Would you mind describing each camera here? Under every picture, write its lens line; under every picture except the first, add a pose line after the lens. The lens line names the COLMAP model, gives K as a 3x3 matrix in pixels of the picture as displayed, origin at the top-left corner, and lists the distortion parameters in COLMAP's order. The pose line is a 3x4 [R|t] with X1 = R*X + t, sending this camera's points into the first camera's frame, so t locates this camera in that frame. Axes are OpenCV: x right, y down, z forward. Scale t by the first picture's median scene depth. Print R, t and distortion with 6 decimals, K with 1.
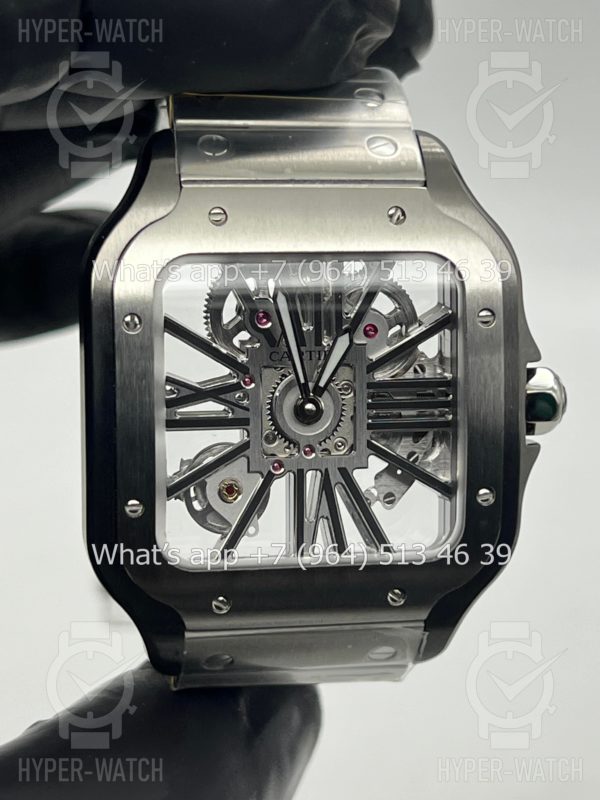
lens RADIAL K [[1852.2, 0, 299.1], [0, 1852.2, 402.9], [0, 0, 1]] dist [0.182565, 0.000000]
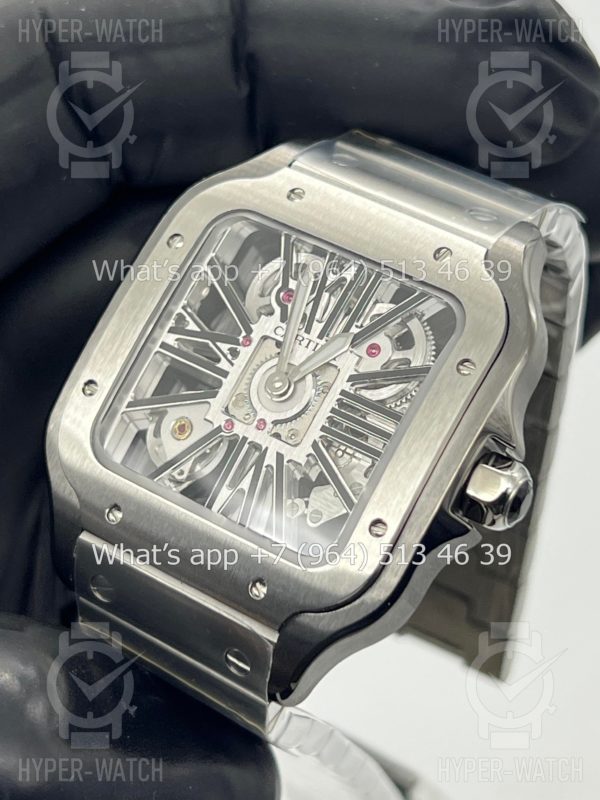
lens RADIAL K [[1852.2, 0, 287.6], [0, 1852.2, 383.6], [0, 0, 1]] dist [0.182565, 0.000000]
pose [[0.755113, 0.321938, -0.571105, 0.585130], [-0.526937, 0.816323, -0.236545, 0.238838], [0.390053, 0.479555, 0.786057, 0.201439]]
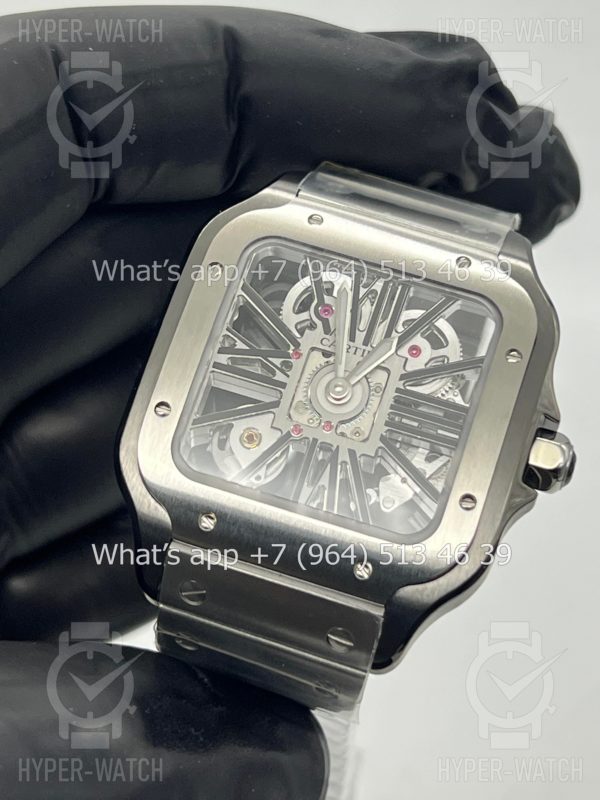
lens RADIAL K [[1852.2, 0, 301.4], [0, 1852.2, 401.4], [0, 0, 1]] dist [0.182565, 0.000000]
pose [[0.930251, 0.230983, -0.285095, 0.306330], [-0.334703, 0.852568, -0.401373, 0.468340], [0.150353, 0.468801, 0.870414, 0.014722]]
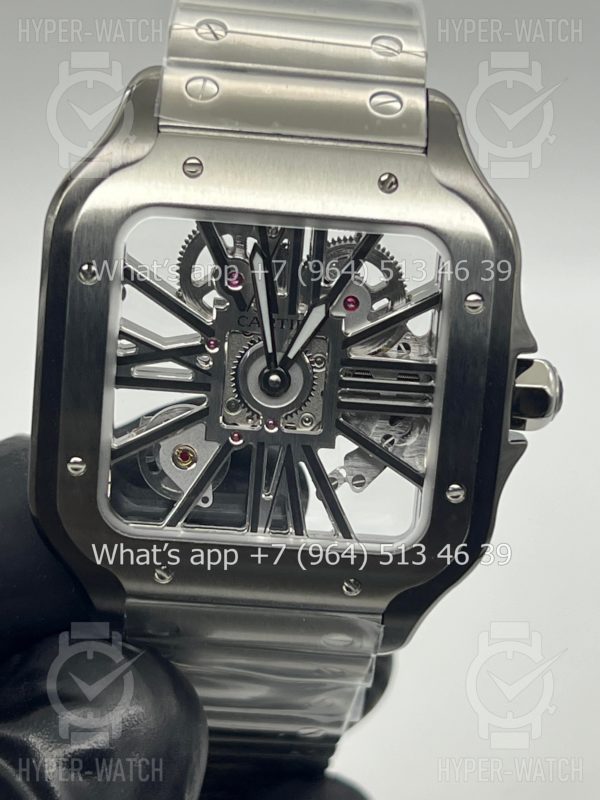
lens RADIAL K [[1852.2, 0, 302.2], [0, 1852.2, 396.7], [0, 0, 1]] dist [0.182565, 0.000000]
pose [[0.985775, 0.109486, -0.127516, 0.138788], [-0.099899, 0.991832, 0.079310, -0.063970], [0.135158, -0.065443, 0.988660, 0.073531]]
